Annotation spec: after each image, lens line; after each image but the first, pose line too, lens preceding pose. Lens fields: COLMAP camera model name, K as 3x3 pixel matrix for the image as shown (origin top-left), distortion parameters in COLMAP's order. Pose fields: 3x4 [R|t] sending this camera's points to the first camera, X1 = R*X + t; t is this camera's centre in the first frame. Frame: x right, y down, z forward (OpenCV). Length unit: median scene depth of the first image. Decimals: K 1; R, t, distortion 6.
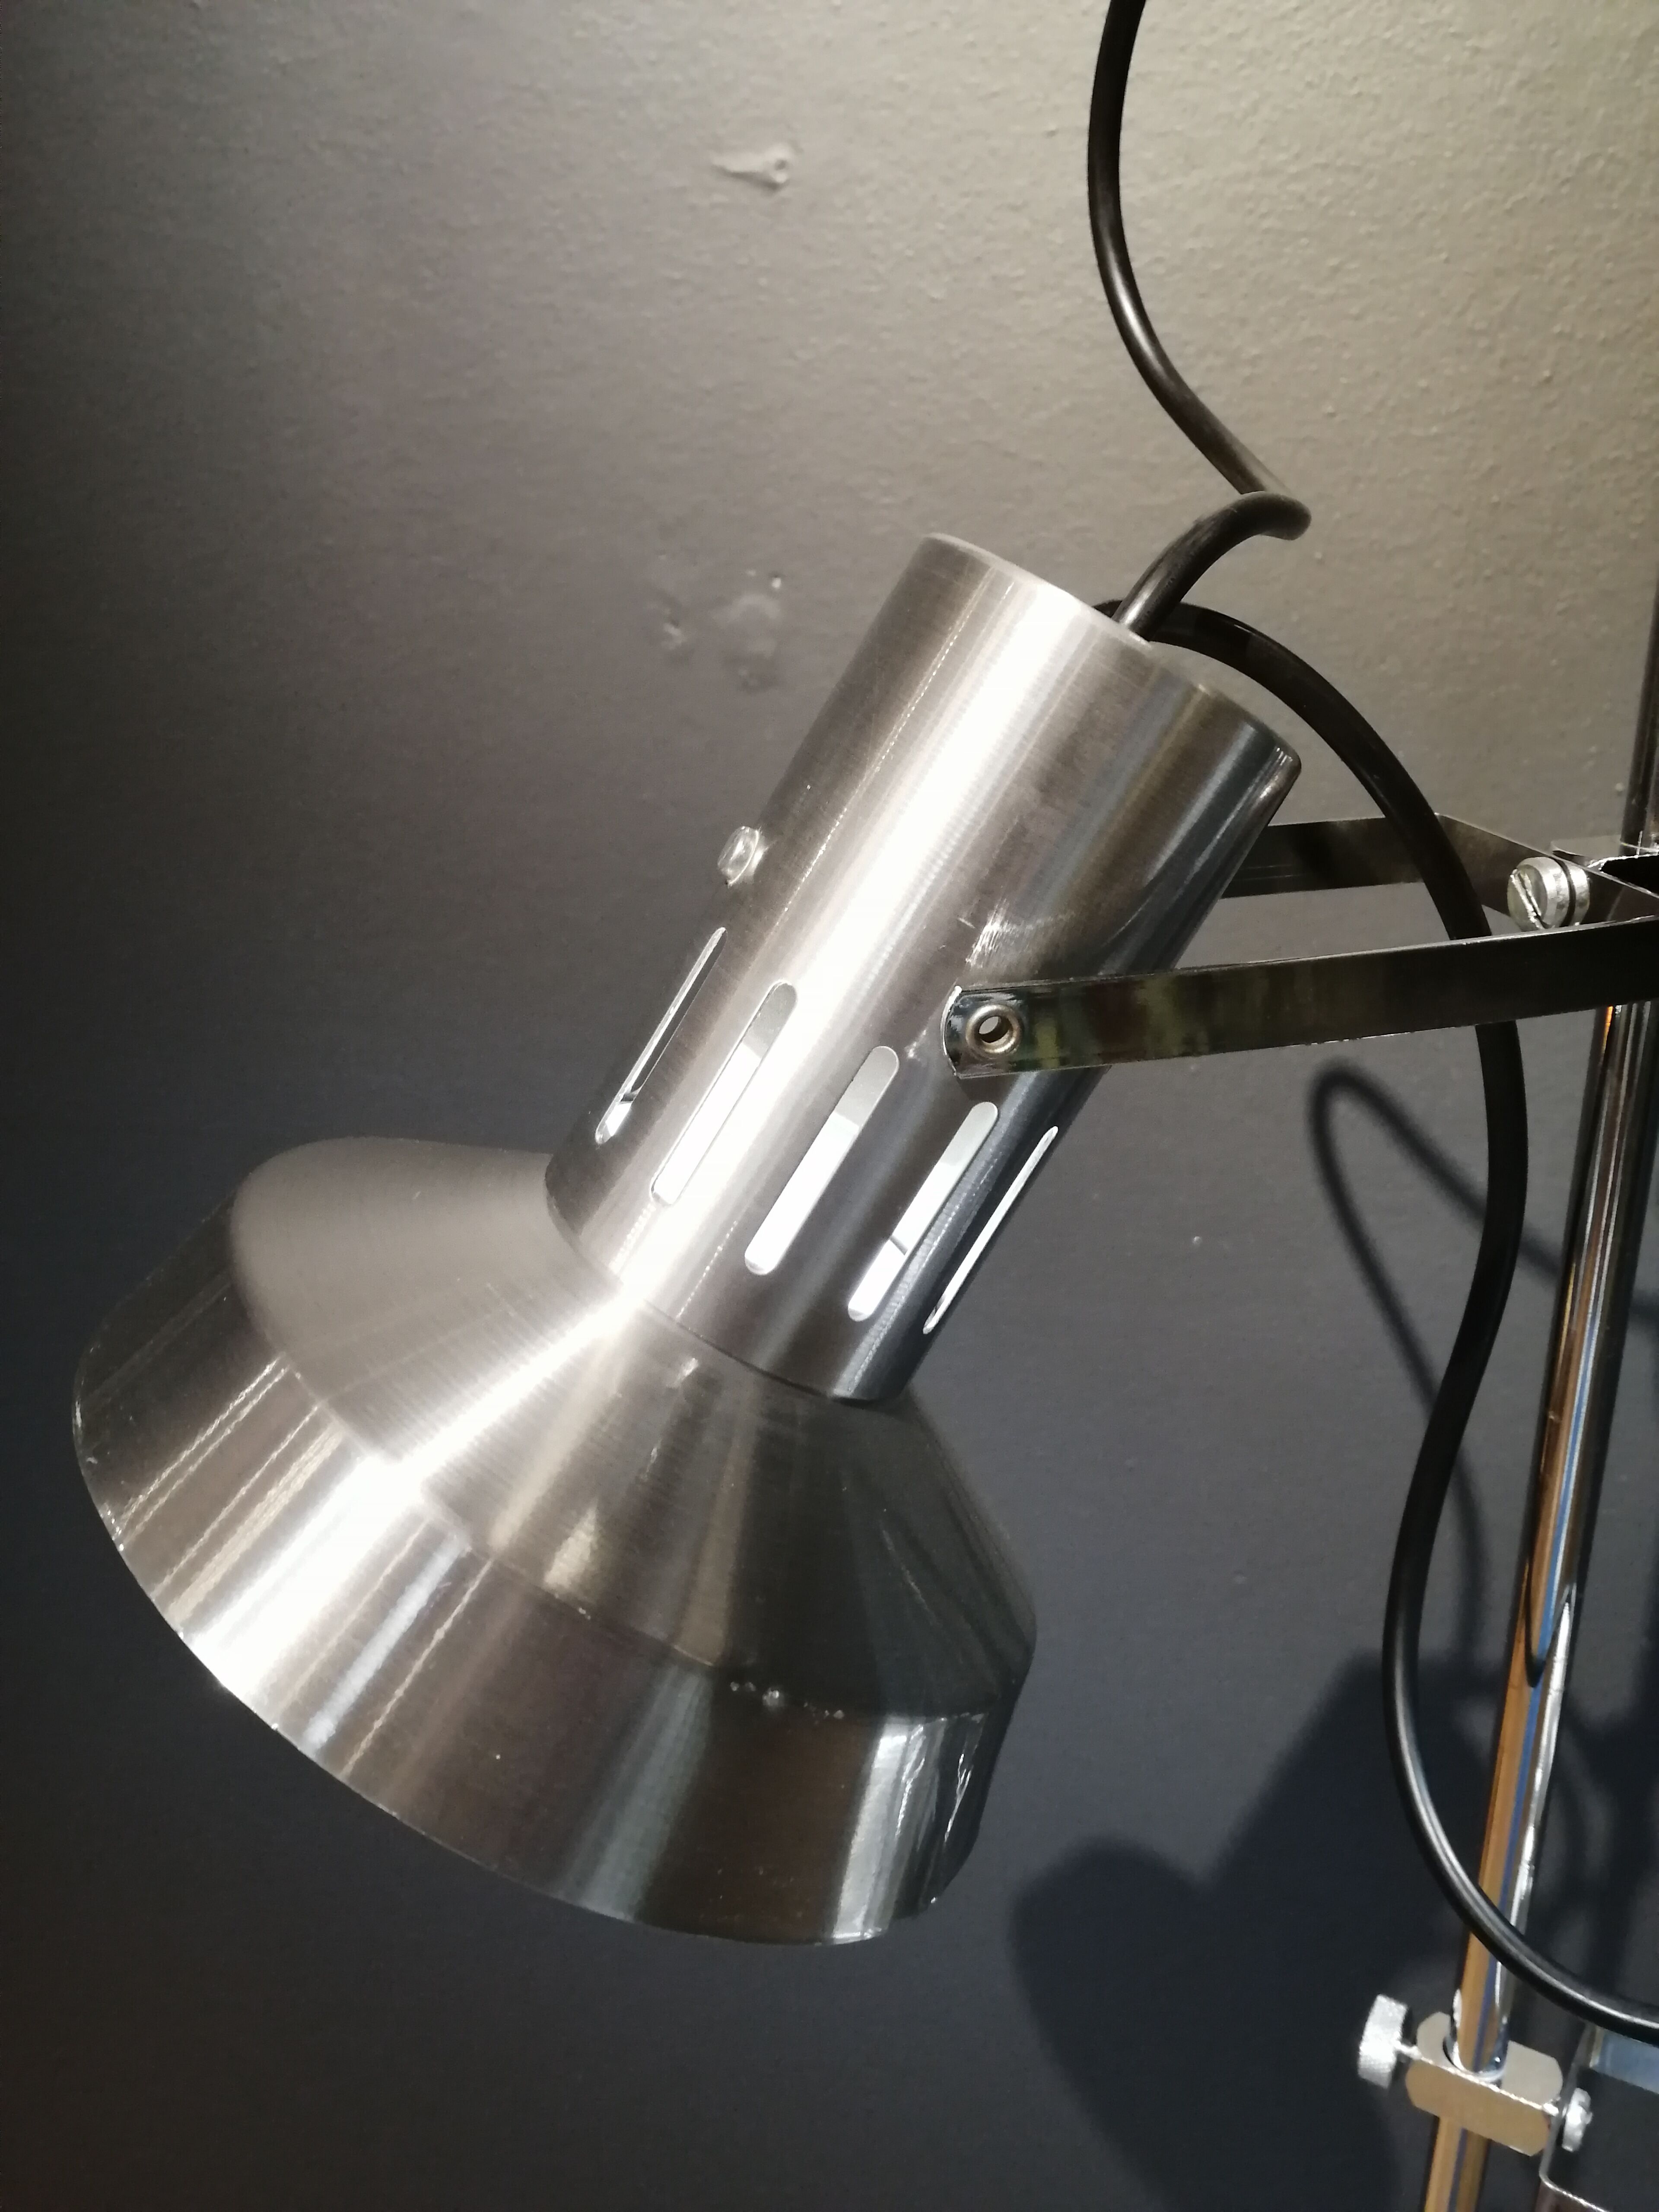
lens RADIAL K [[1765.9, 0, 829.5], [0, 1765.9, 1106.0], [0, 0, 1]] dist [0.006999, -0.046840]
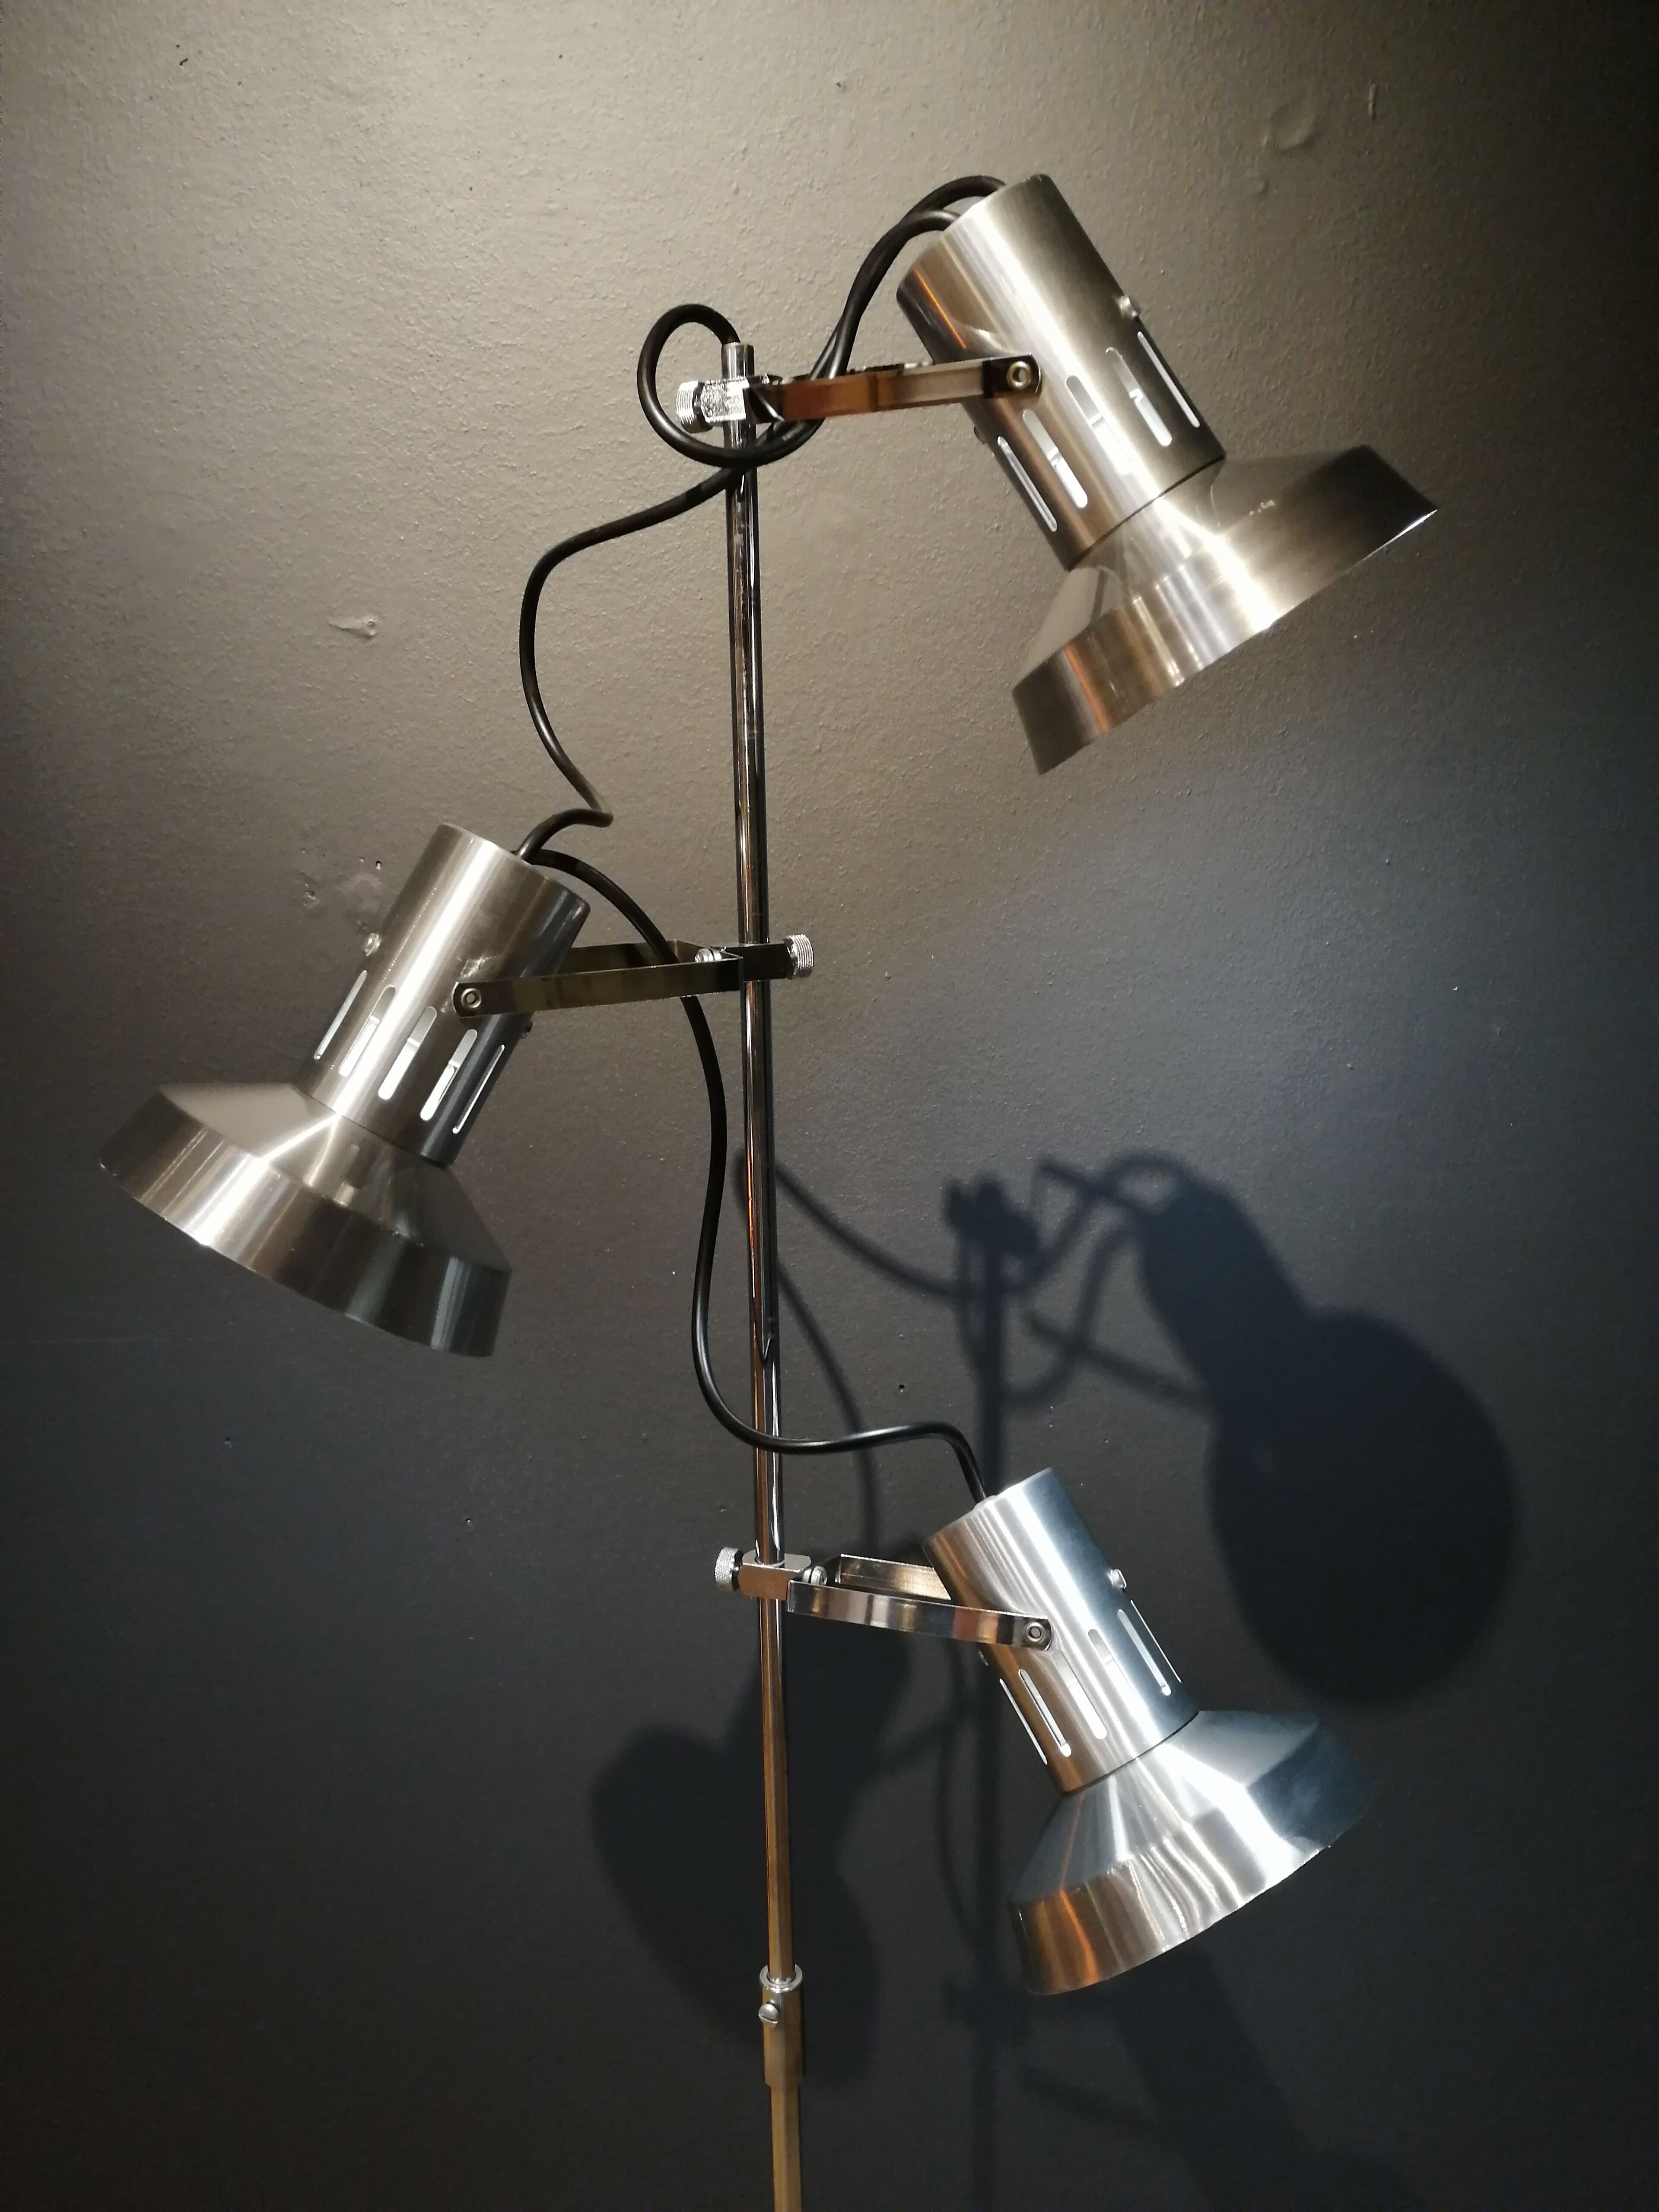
lens RADIAL K [[1723.9, 0, 839.5], [0, 1723.9, 1112.7], [0, 0, 1]] dist [0.001252, -0.005077]
pose [[0.972762, -0.042027, 0.227965, 0.012688], [0.079029, 0.984638, -0.155702, 0.228613], [-0.217919, 0.169477, 0.961139, -0.636983]]
